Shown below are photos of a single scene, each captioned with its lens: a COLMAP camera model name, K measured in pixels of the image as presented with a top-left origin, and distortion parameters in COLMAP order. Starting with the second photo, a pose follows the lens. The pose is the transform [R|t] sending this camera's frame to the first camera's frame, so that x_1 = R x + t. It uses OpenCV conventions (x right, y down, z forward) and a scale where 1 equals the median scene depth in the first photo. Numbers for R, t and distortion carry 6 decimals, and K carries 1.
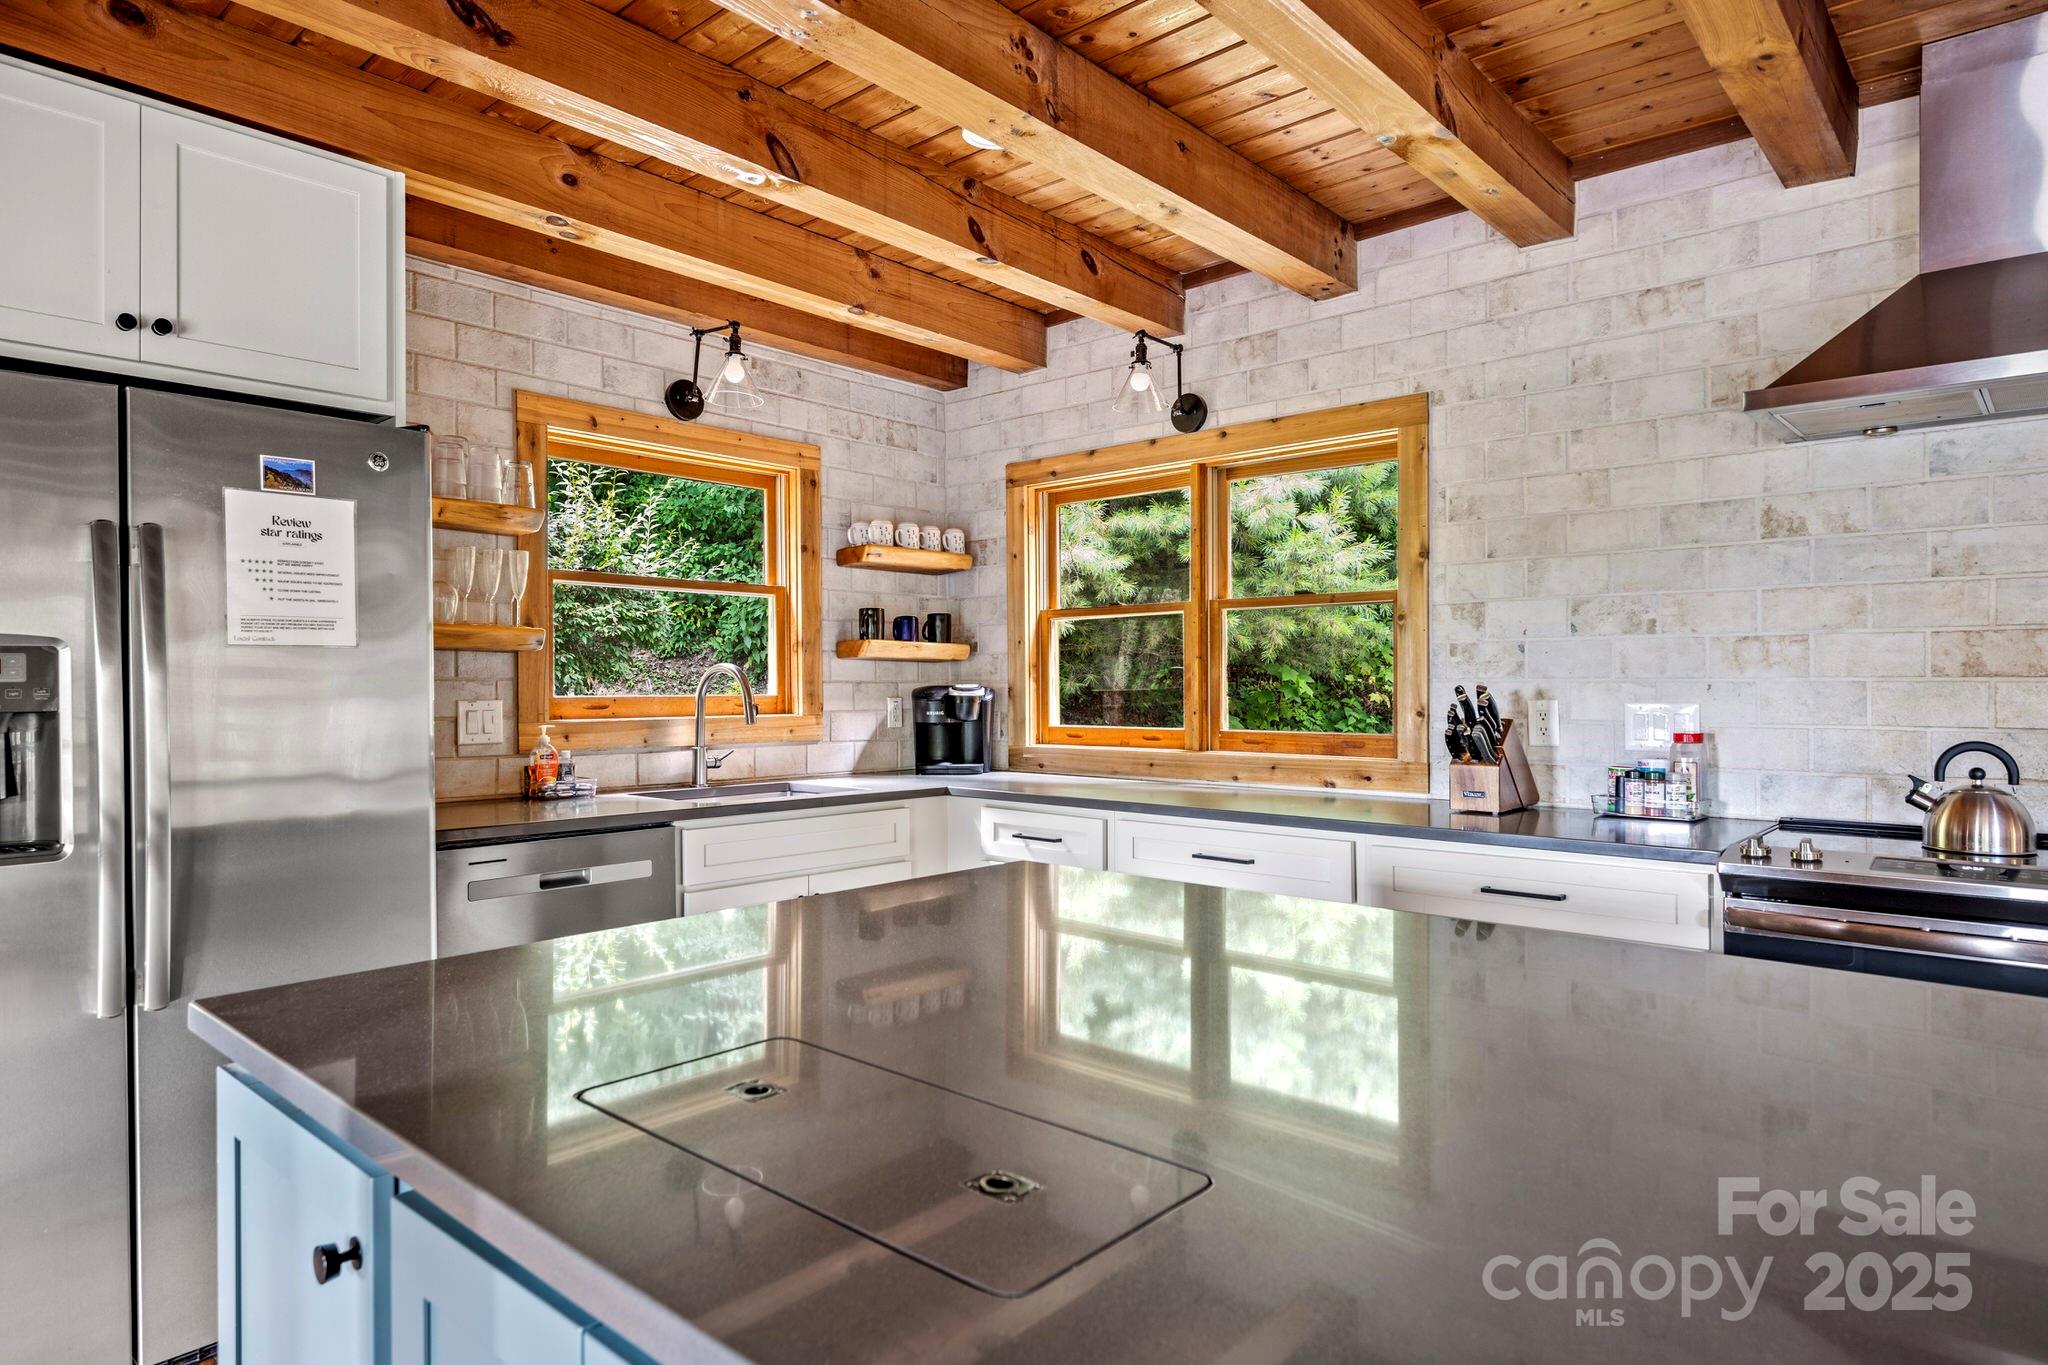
lens RADIAL K [[1170.1, 0, 1025.4], [0, 1170.1, 686.6], [0, 0, 1]] dist [-0.005435, 0.000132]
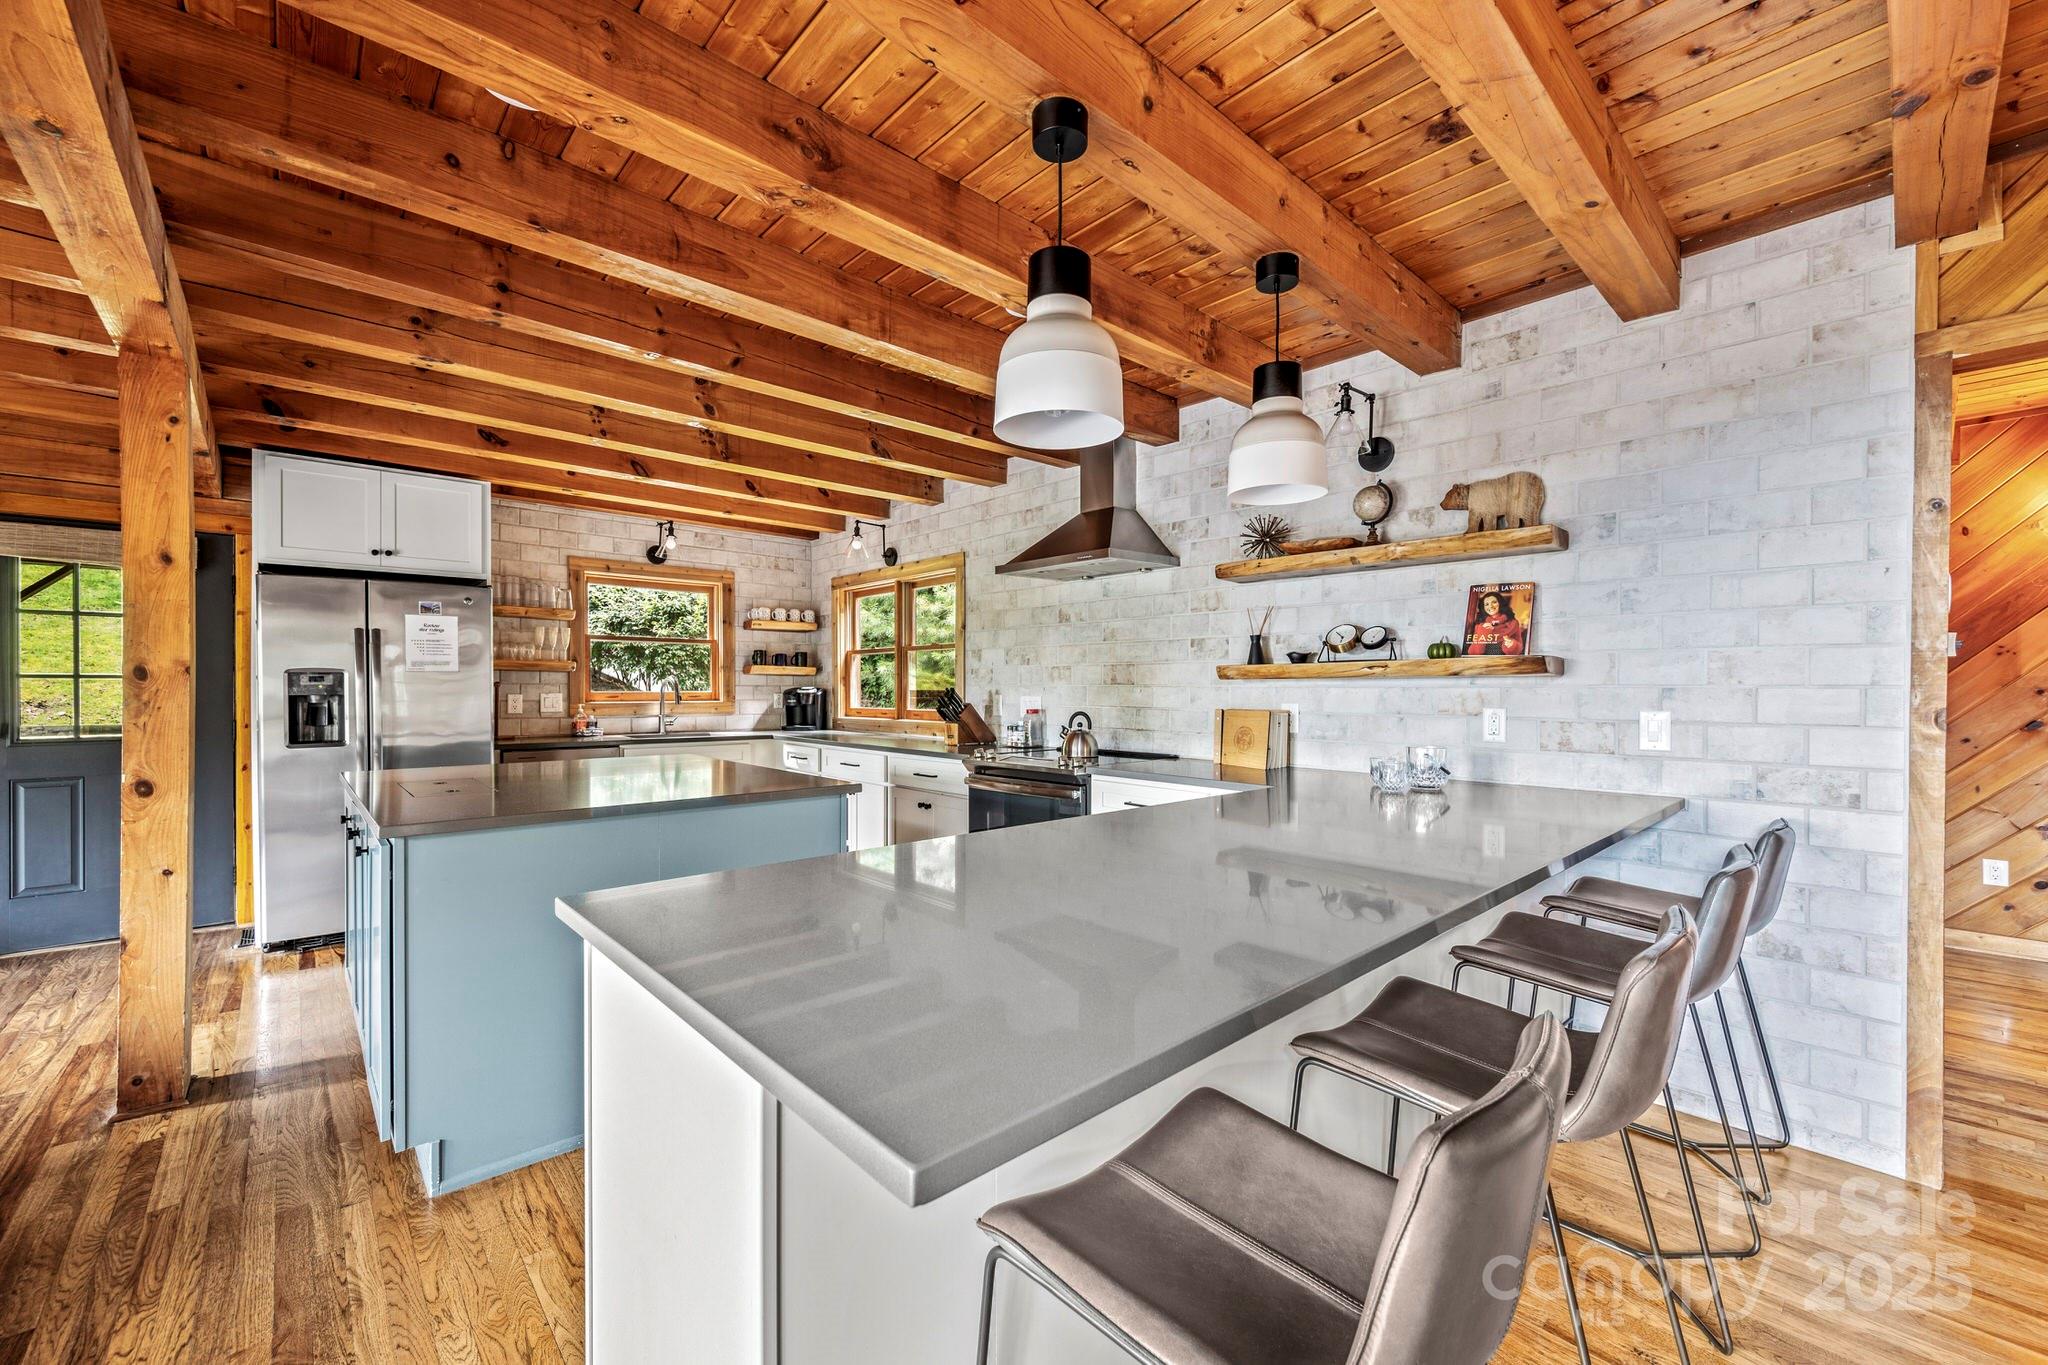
lens RADIAL K [[809.2, 0, 1021.8], [0, 809.2, 684.7], [0, 0, 1]] dist [-0.000769, 0.000215]
pose [[0.994643, 0.002913, -0.103332, 0.543973], [-0.003592, 0.999973, -0.006388, 0.002024], [0.103310, 0.006725, 0.994626, -0.423274]]
